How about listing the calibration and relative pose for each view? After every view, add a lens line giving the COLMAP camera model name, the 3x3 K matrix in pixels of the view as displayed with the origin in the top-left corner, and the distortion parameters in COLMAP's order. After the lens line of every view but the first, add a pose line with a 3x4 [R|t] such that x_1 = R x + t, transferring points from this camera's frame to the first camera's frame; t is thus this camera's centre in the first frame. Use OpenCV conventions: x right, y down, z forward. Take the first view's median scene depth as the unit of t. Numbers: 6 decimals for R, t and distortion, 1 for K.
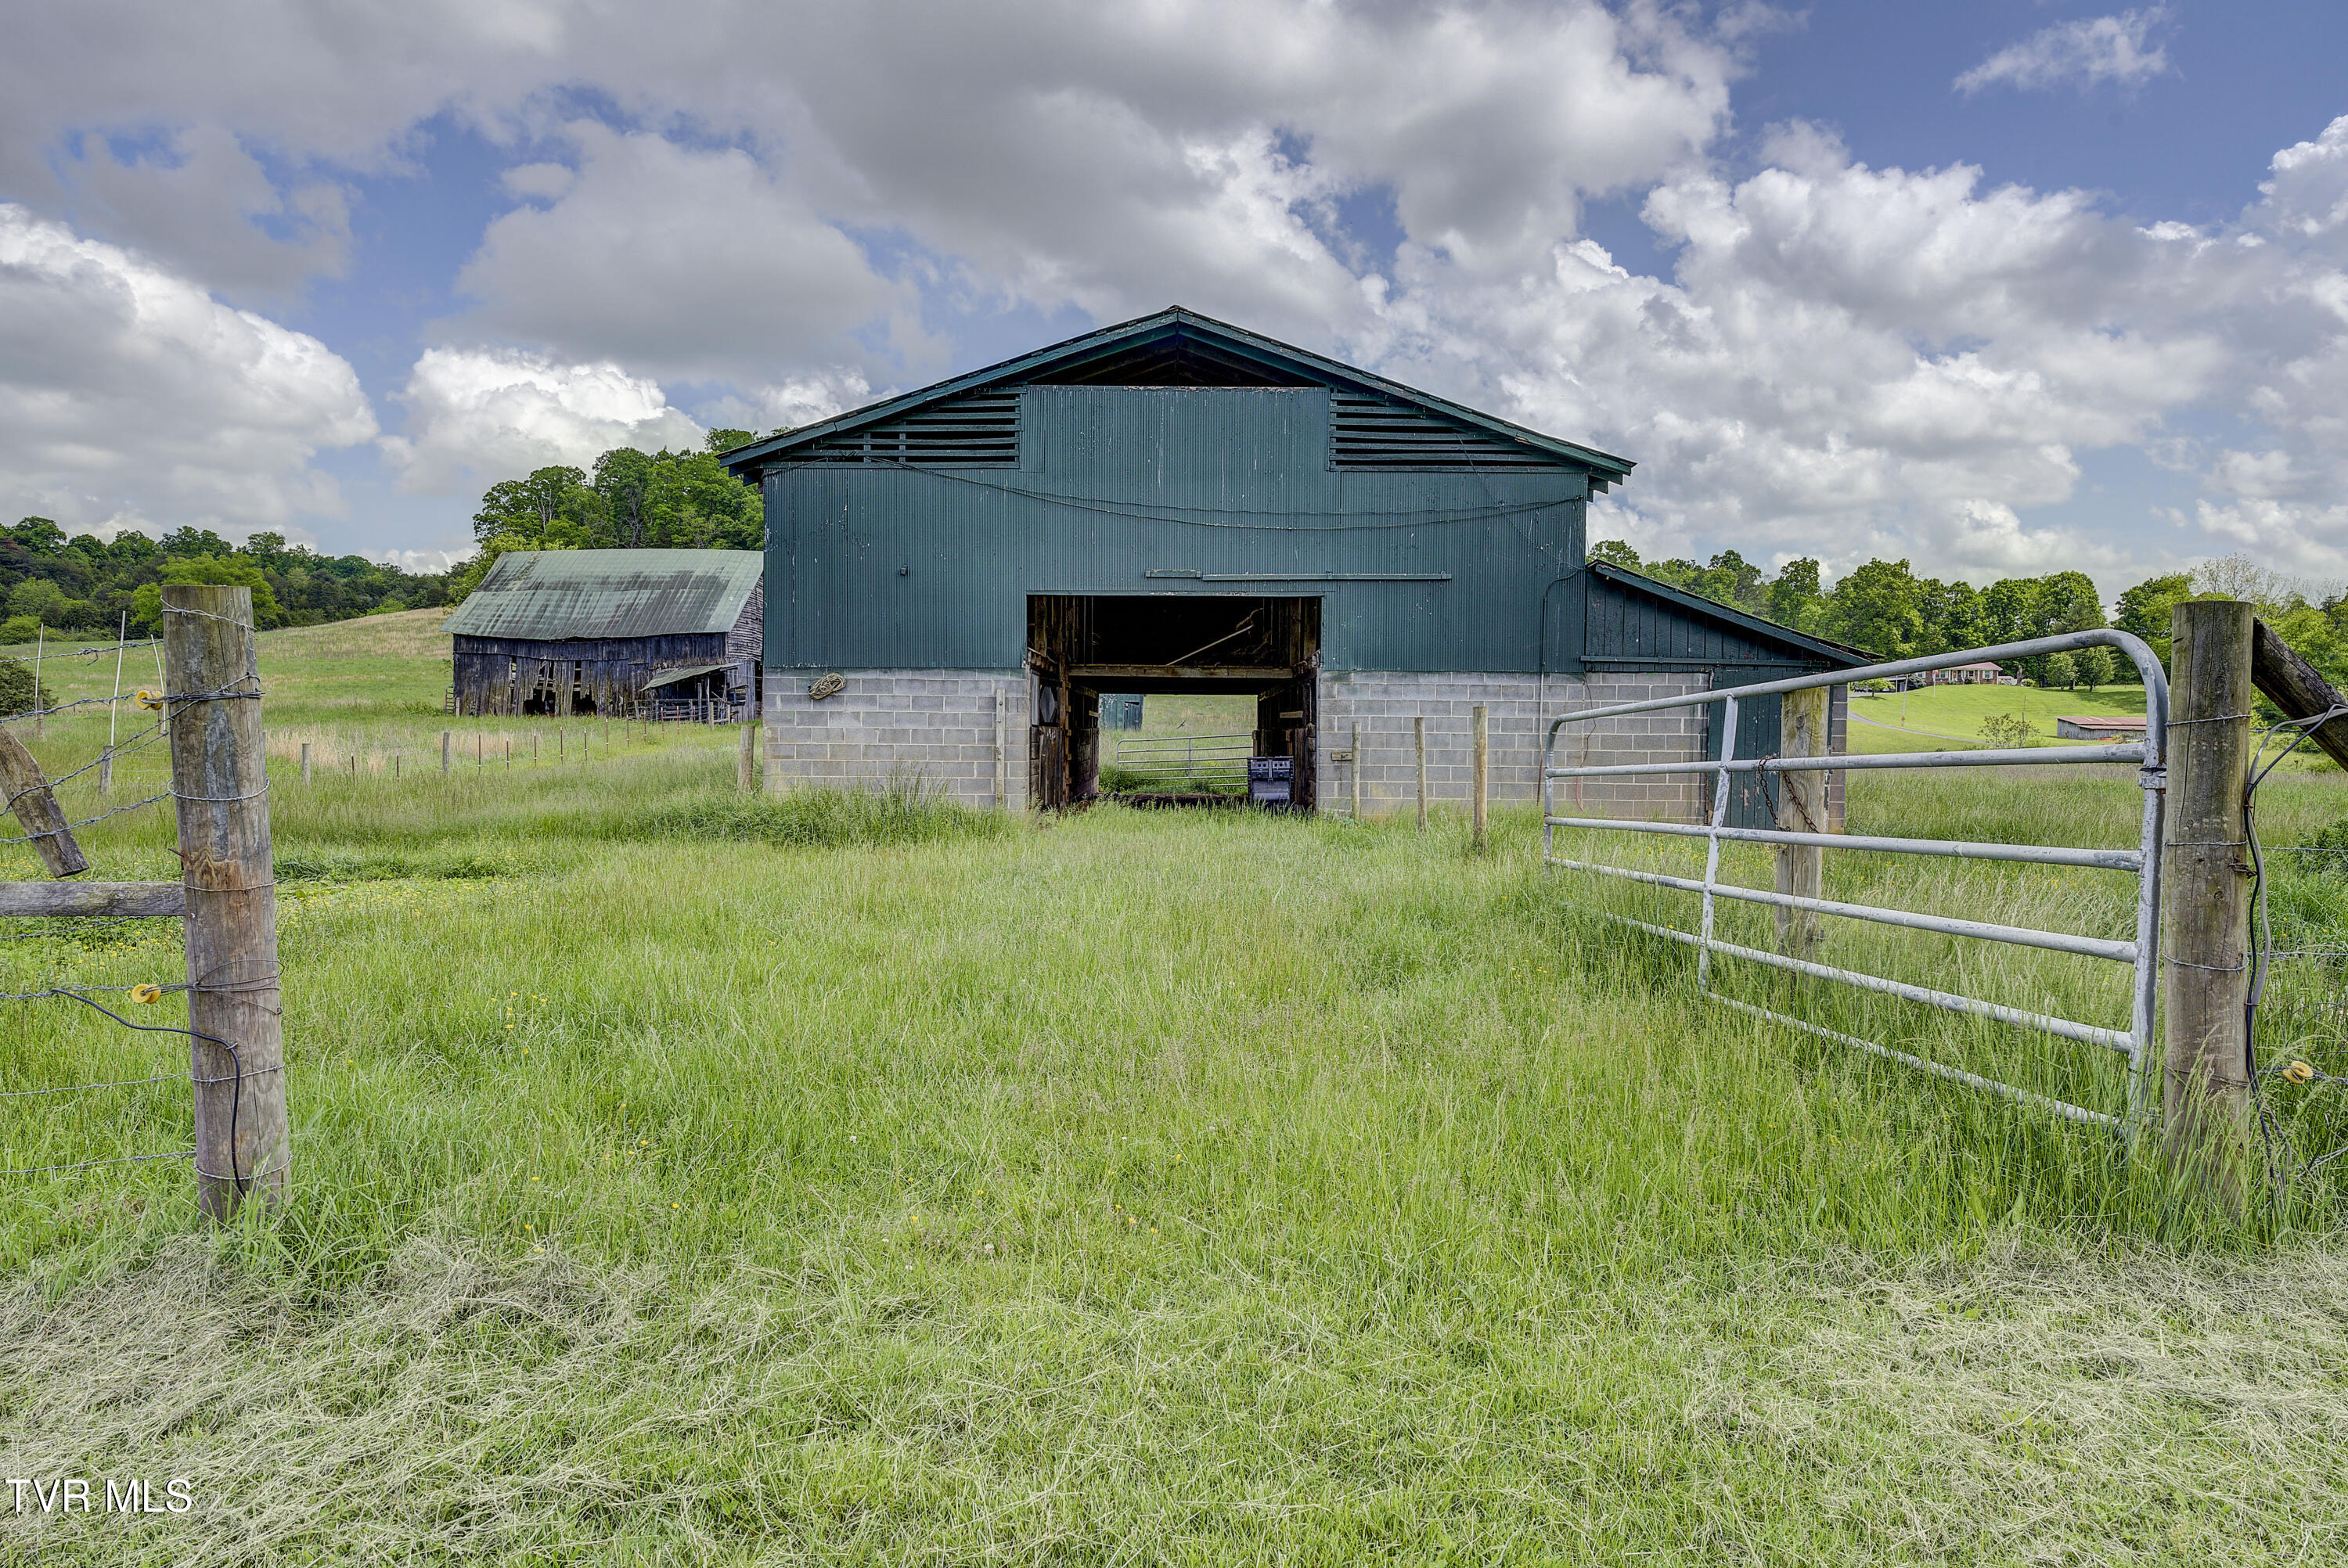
lens RADIAL K [[1376.8, 0, 1174.0], [0, 1376.8, 784.0], [0, 0, 1]] dist [0.000478, 0.000038]
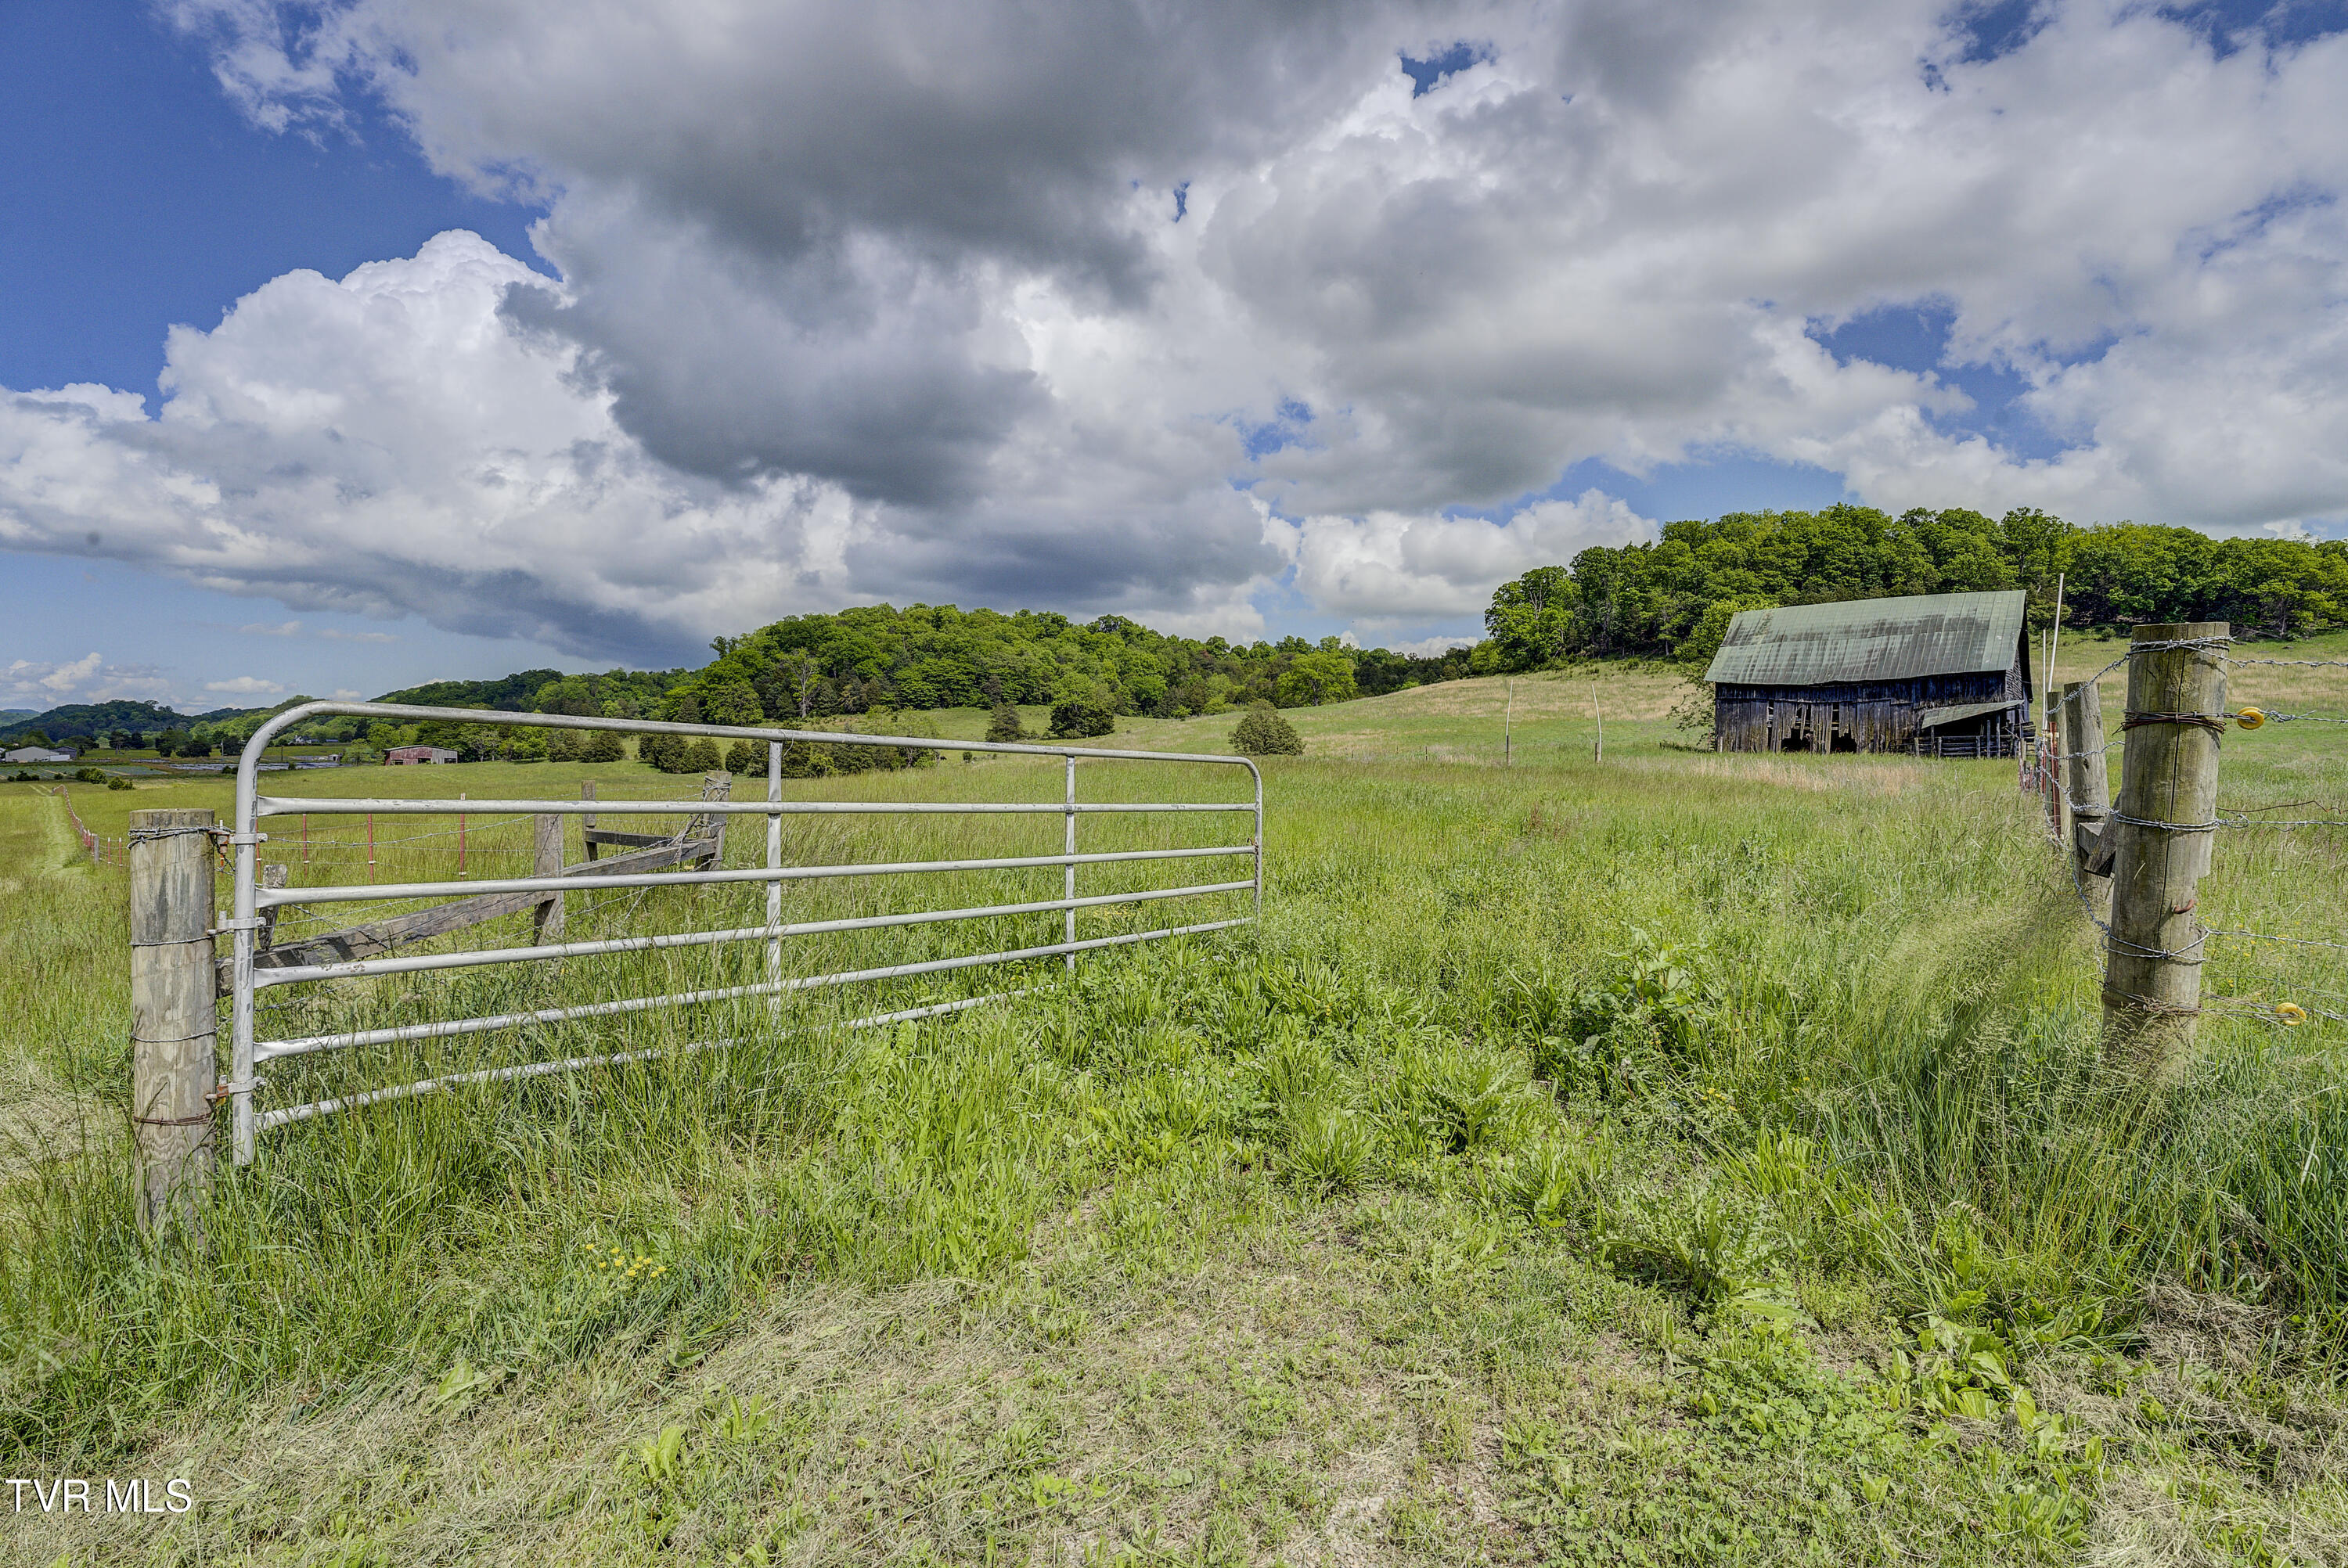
lens RADIAL K [[1082.2, 0, 1174.0], [0, 1082.2, 784.0], [0, 0, 1]] dist [0.000227, -0.000097]
pose [[0.768551, 0.015567, -0.639599, -0.273659], [-0.033569, 0.999308, -0.016015, 0.006132], [0.638907, 0.033779, 0.768542, 0.004430]]
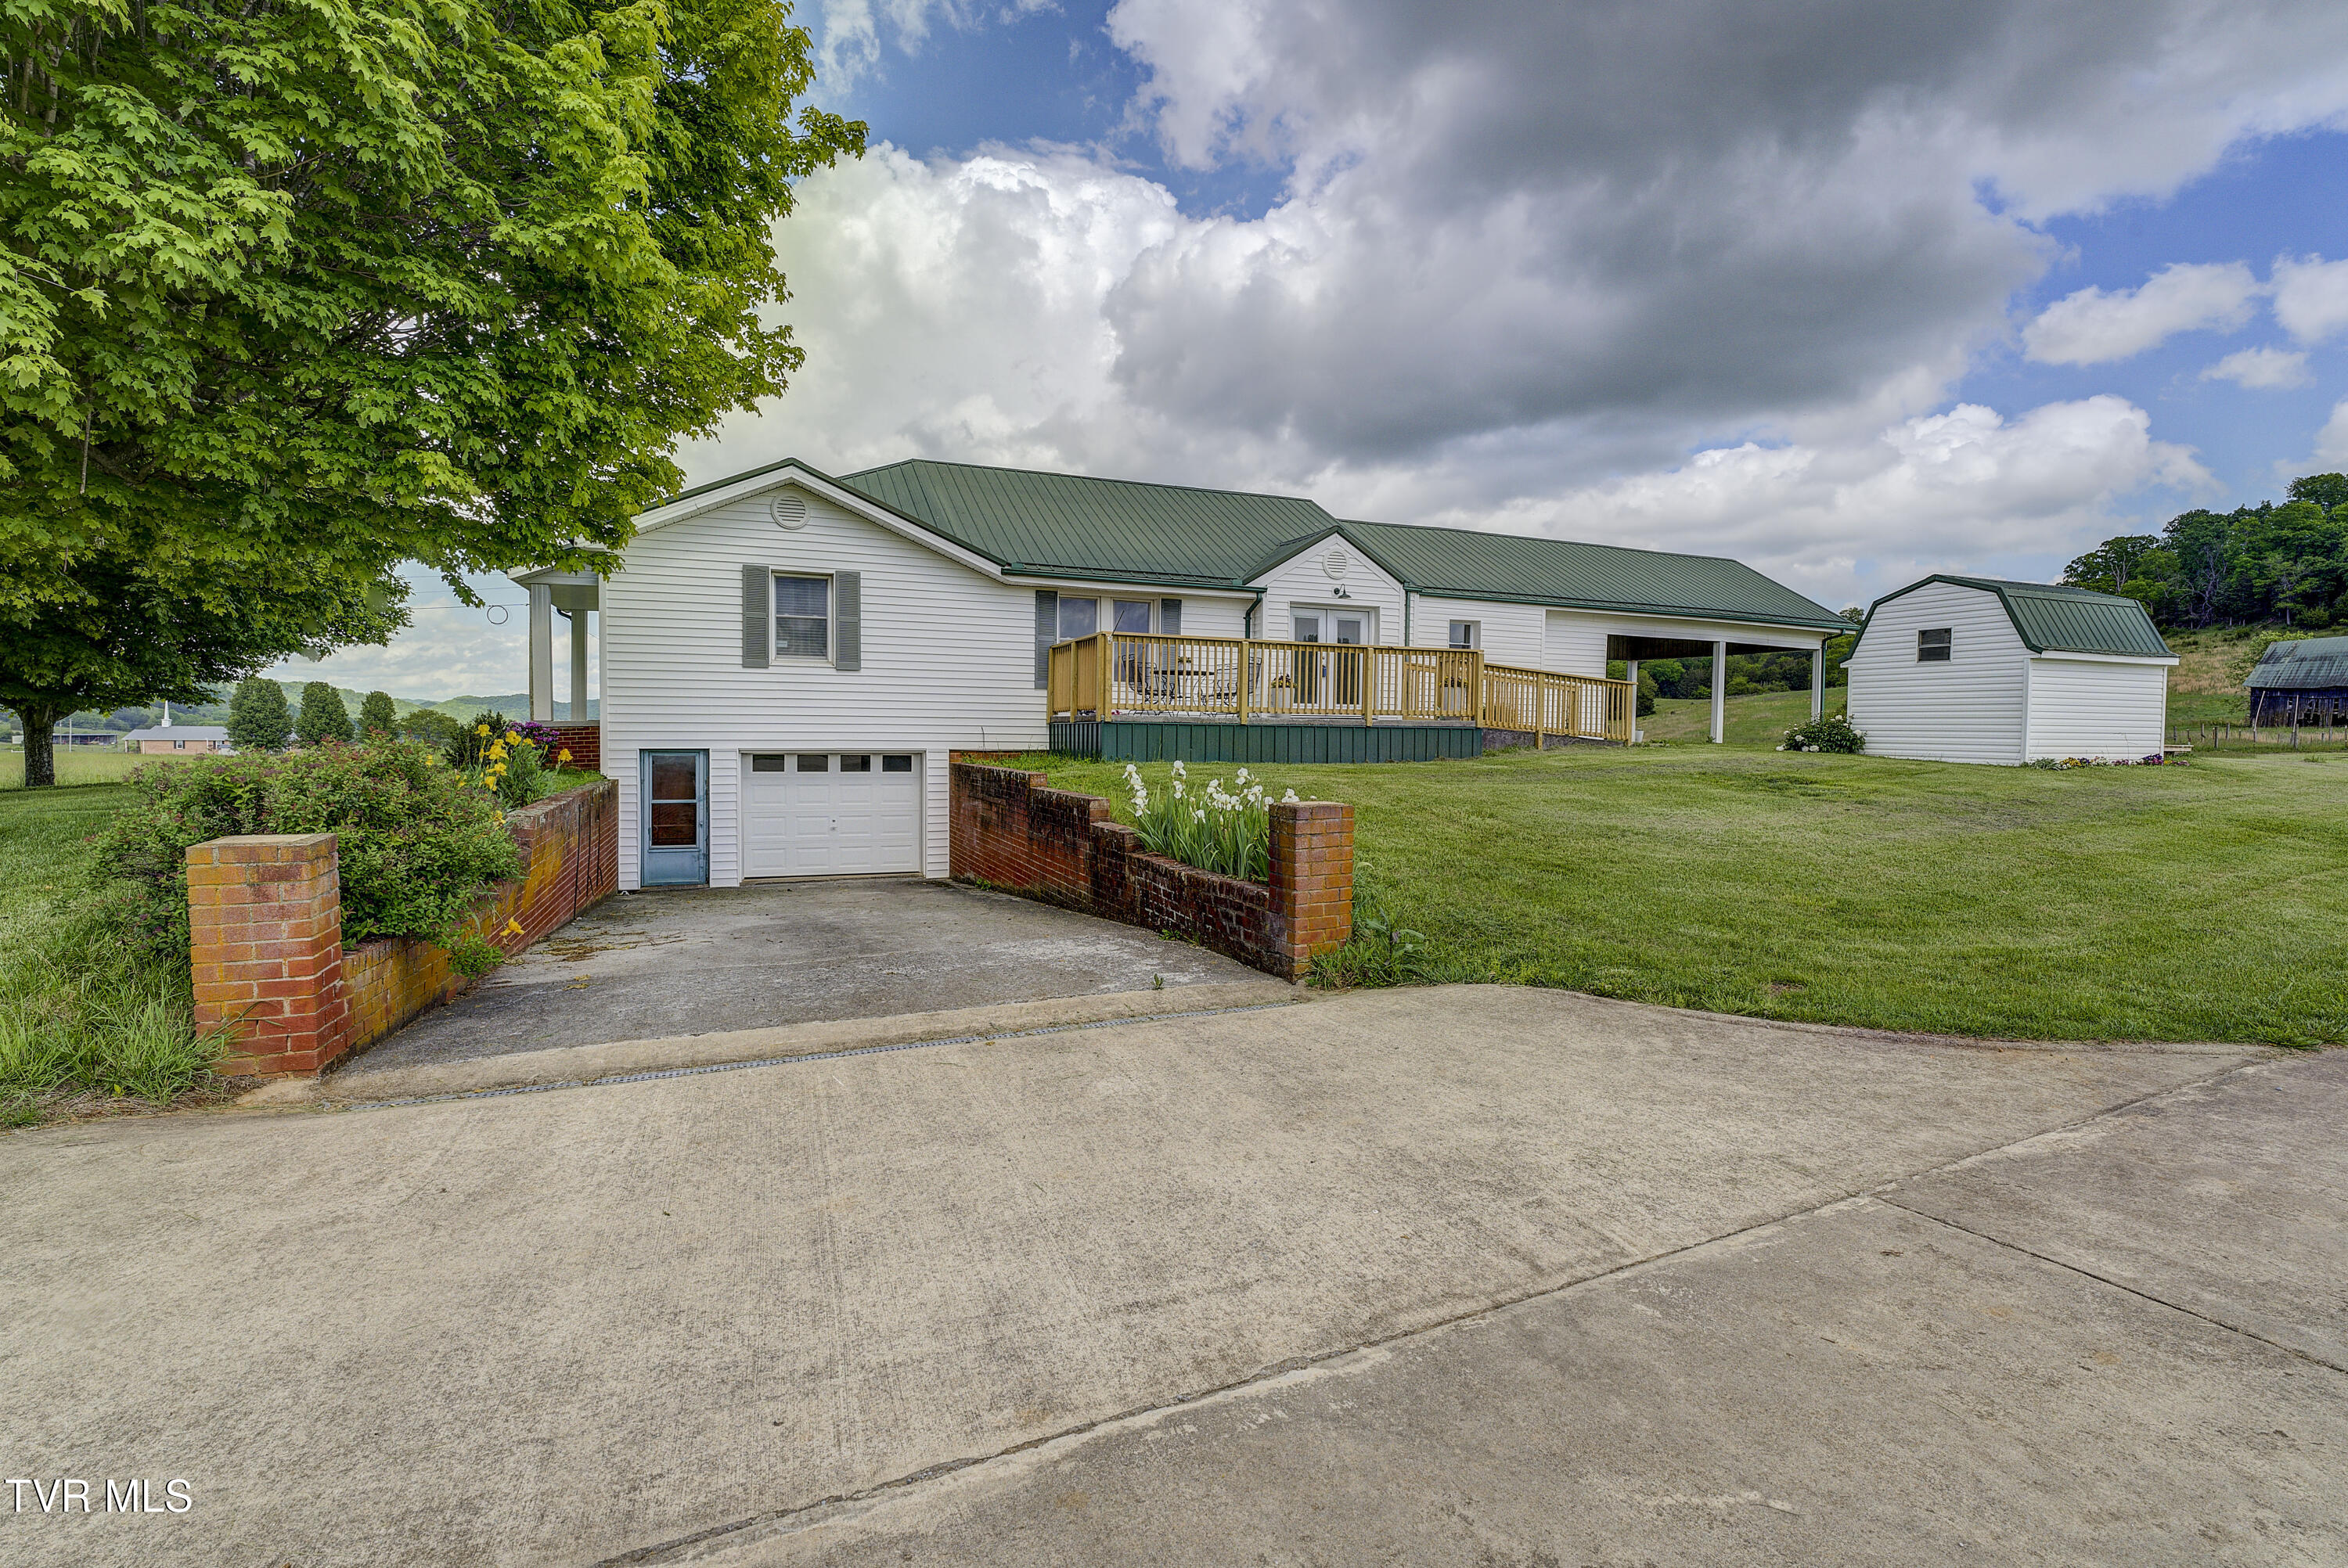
lens RADIAL K [[1082.7, 0, 1174.0], [0, 1082.7, 784.0], [0, 0, 1]] dist [-0.001098, -0.000096]
pose [[0.465635, 0.032125, -0.884394, 0.139096], [-0.037602, 0.999157, 0.016496, 0.062105], [0.884178, 0.025574, 0.466450, -1.068813]]
